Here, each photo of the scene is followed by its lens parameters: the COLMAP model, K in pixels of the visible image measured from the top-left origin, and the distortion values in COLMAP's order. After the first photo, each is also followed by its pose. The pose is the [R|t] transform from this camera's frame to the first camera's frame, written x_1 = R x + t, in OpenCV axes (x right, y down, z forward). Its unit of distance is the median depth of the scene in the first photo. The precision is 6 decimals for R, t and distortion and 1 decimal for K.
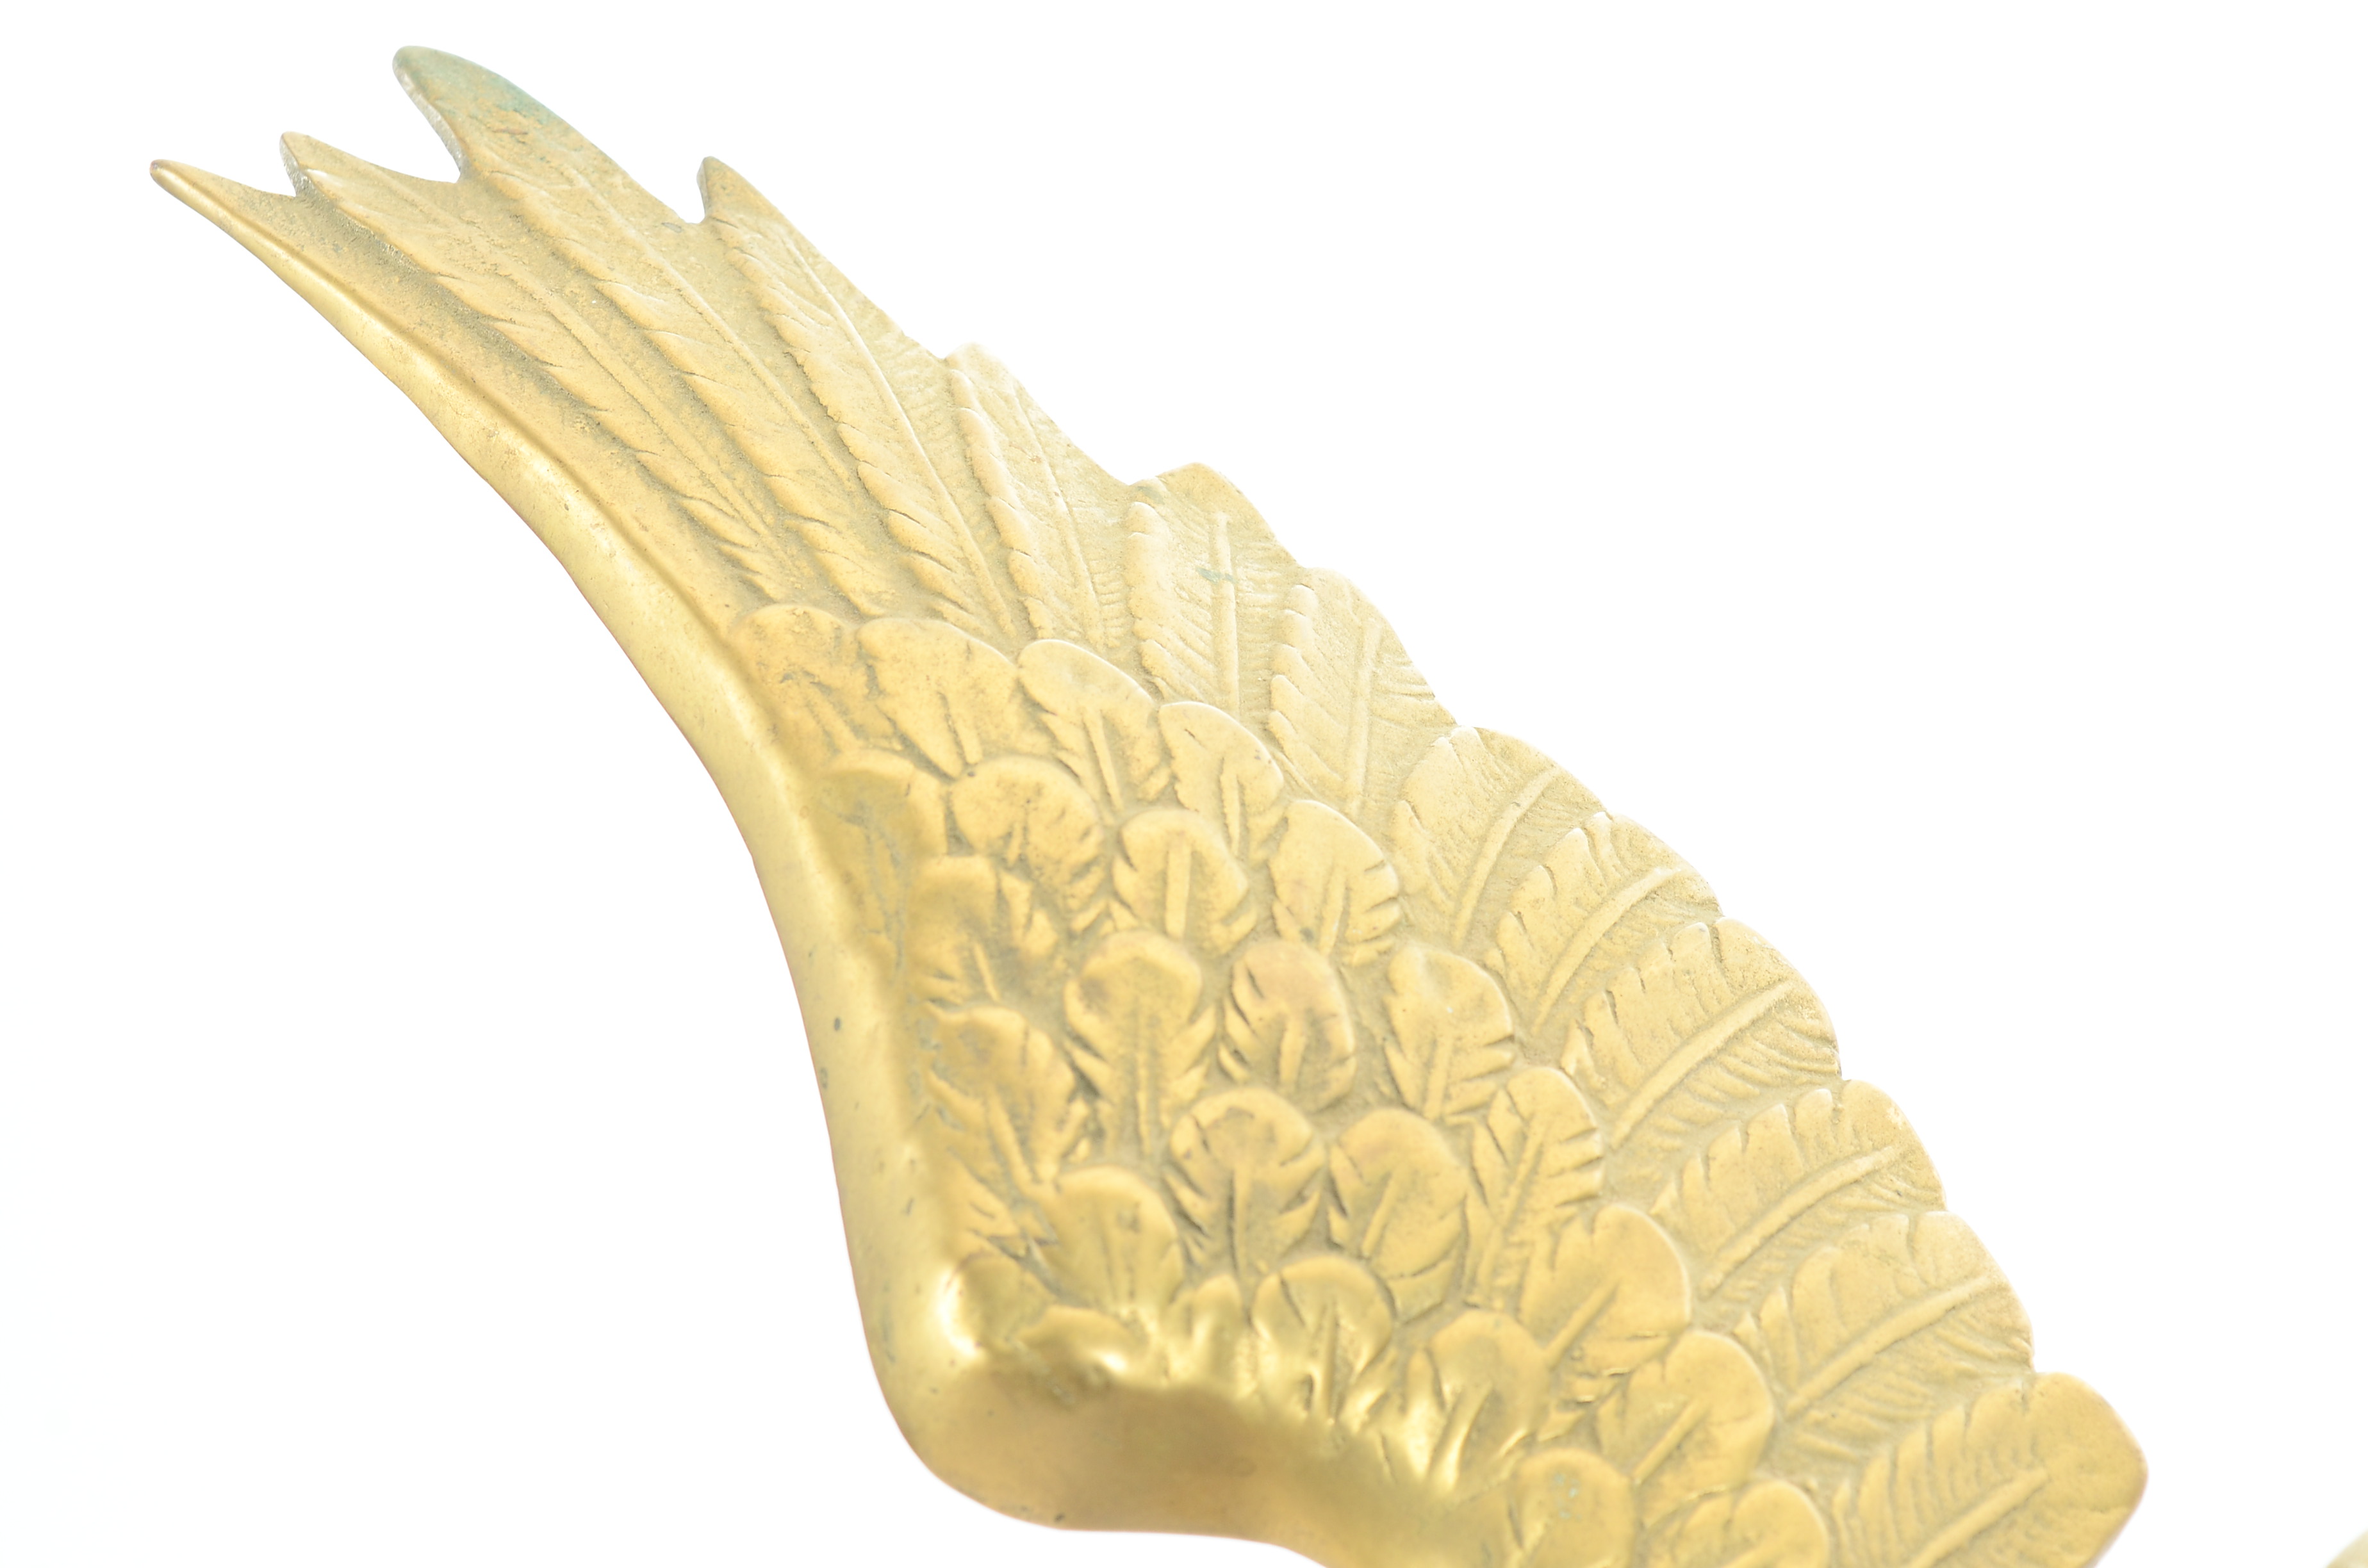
lens RADIAL K [[5239.5, 0, 1184.0], [0, 5239.5, 784.0], [0, 0, 1]] dist [0.048392, 0.217098]
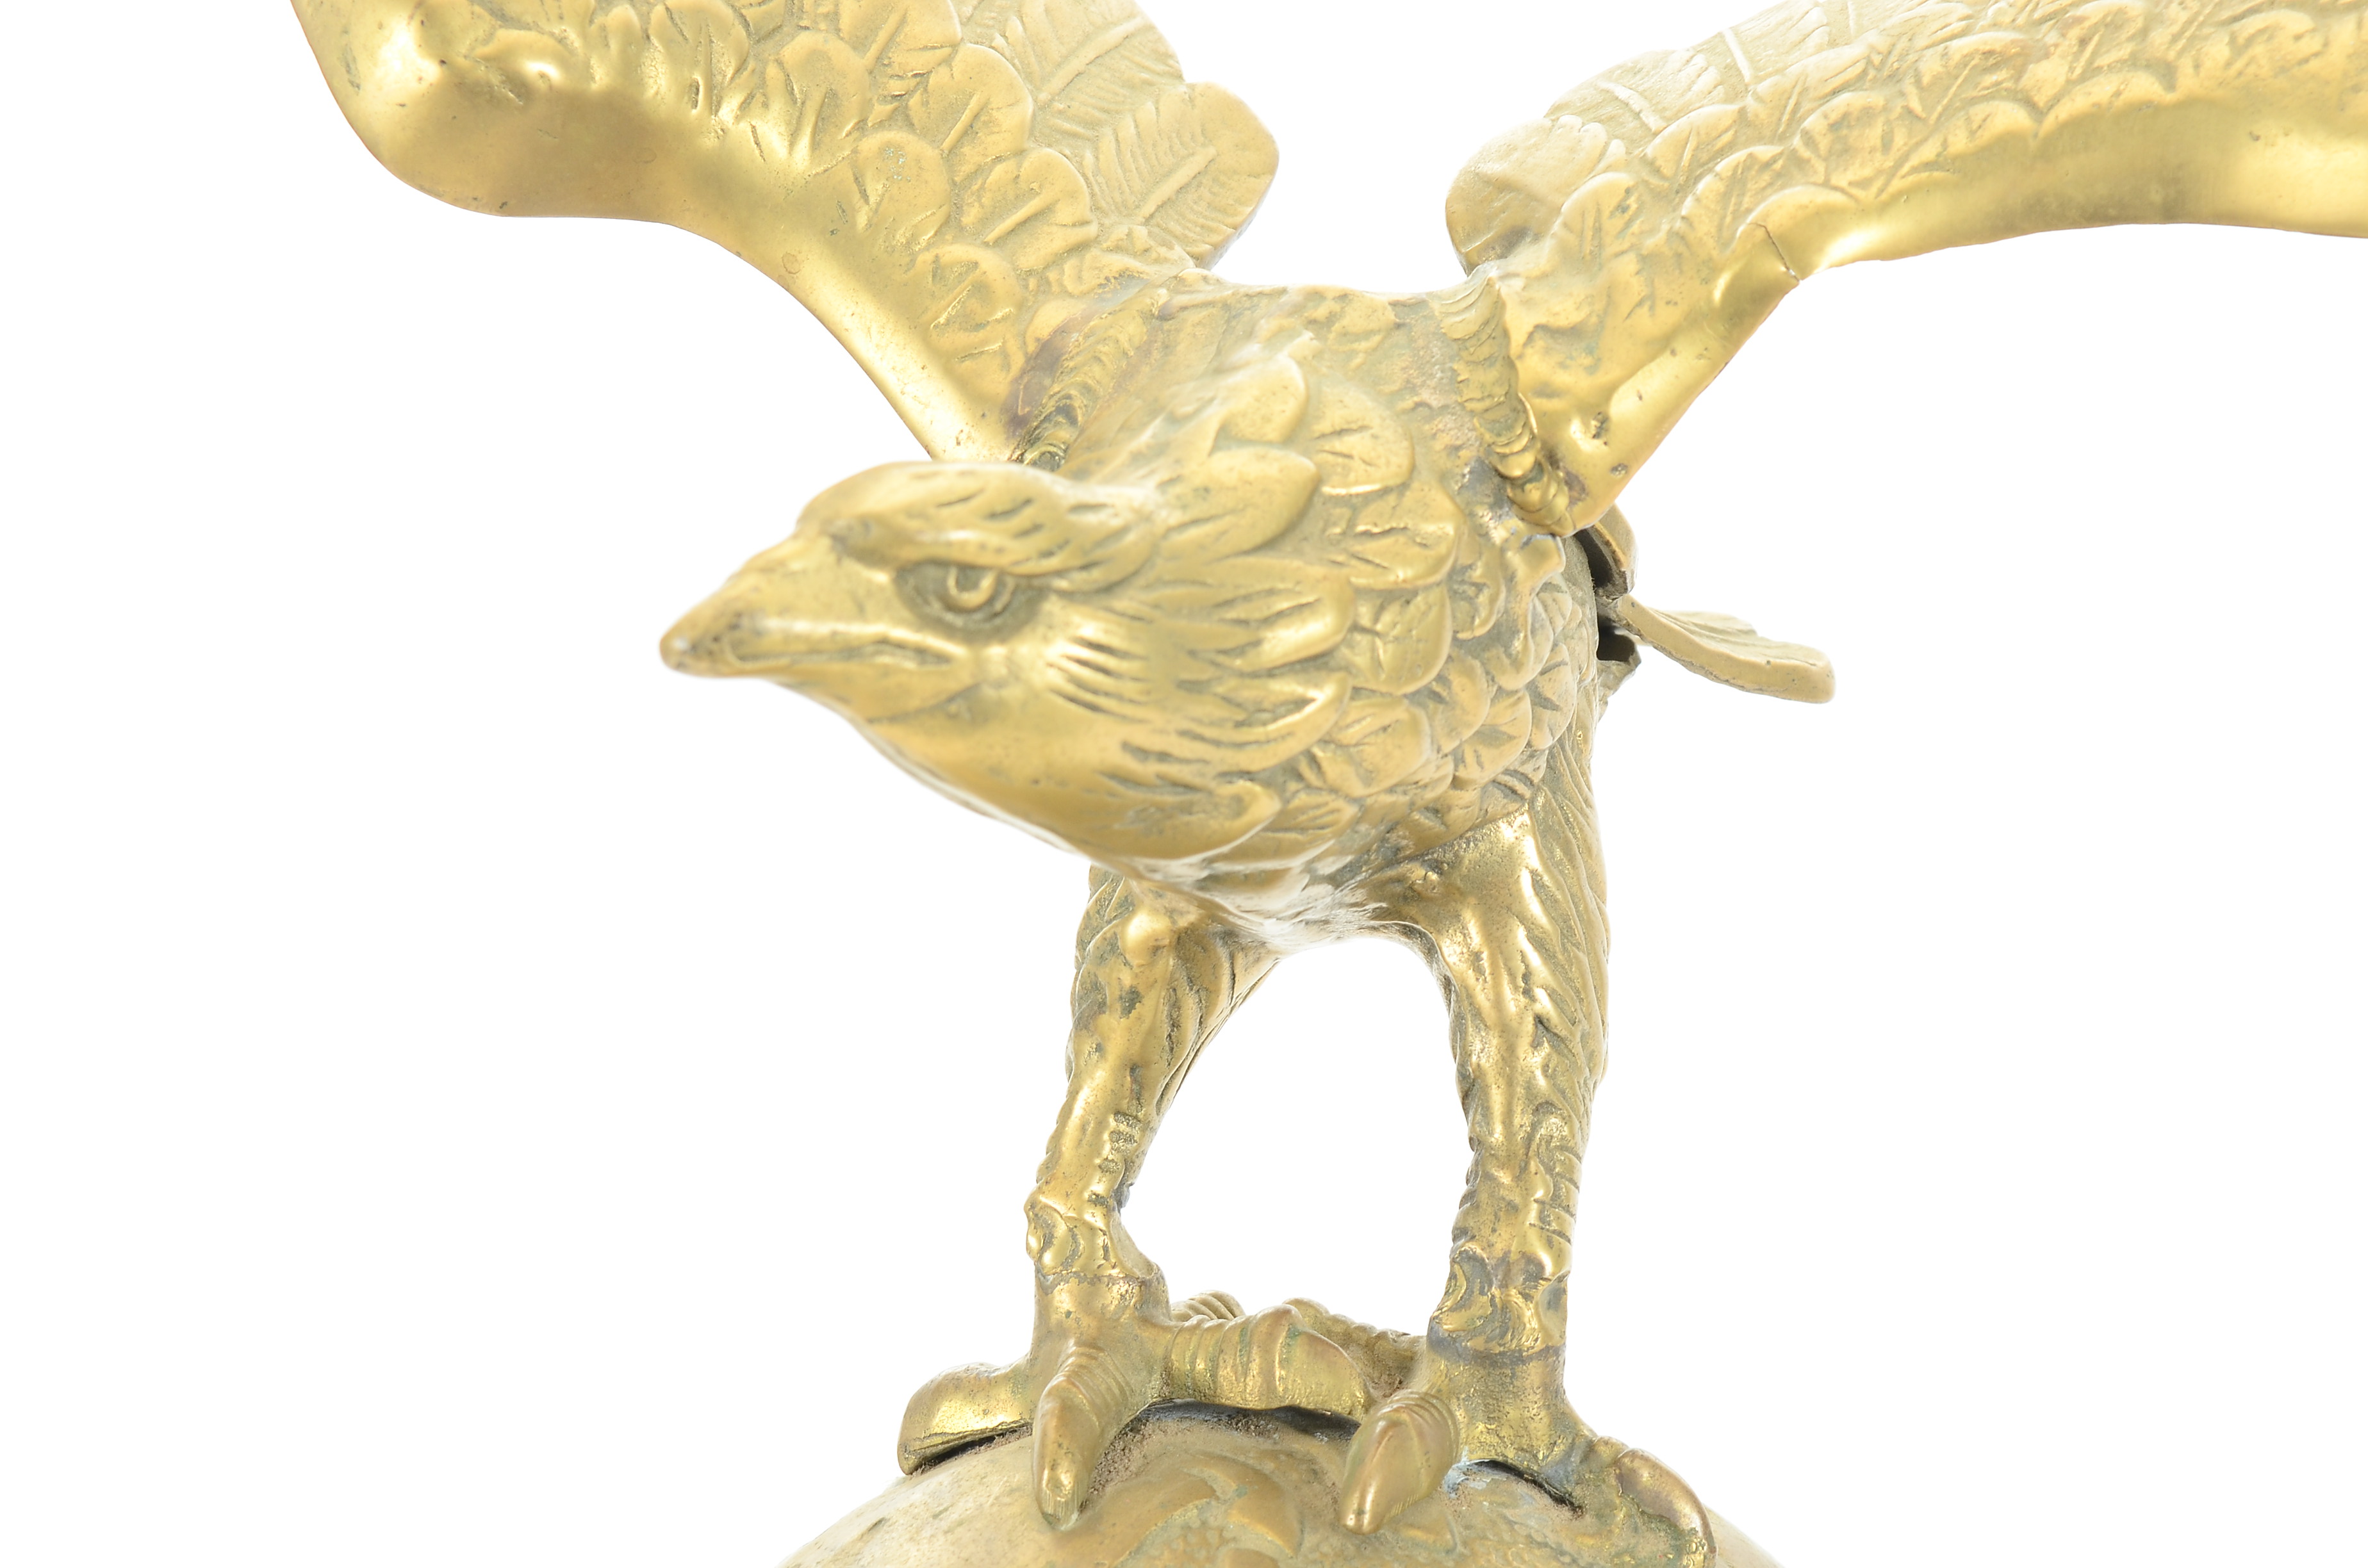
lens RADIAL K [[5239.5, 0, 1184.0], [0, 5239.5, 784.0], [0, 0, 1]] dist [0.048392, 0.217098]
pose [[0.948080, -0.082234, 0.307216, -0.266670], [0.040259, 0.989254, 0.140556, 0.106049], [-0.315473, -0.120890, 0.941203, -0.259746]]
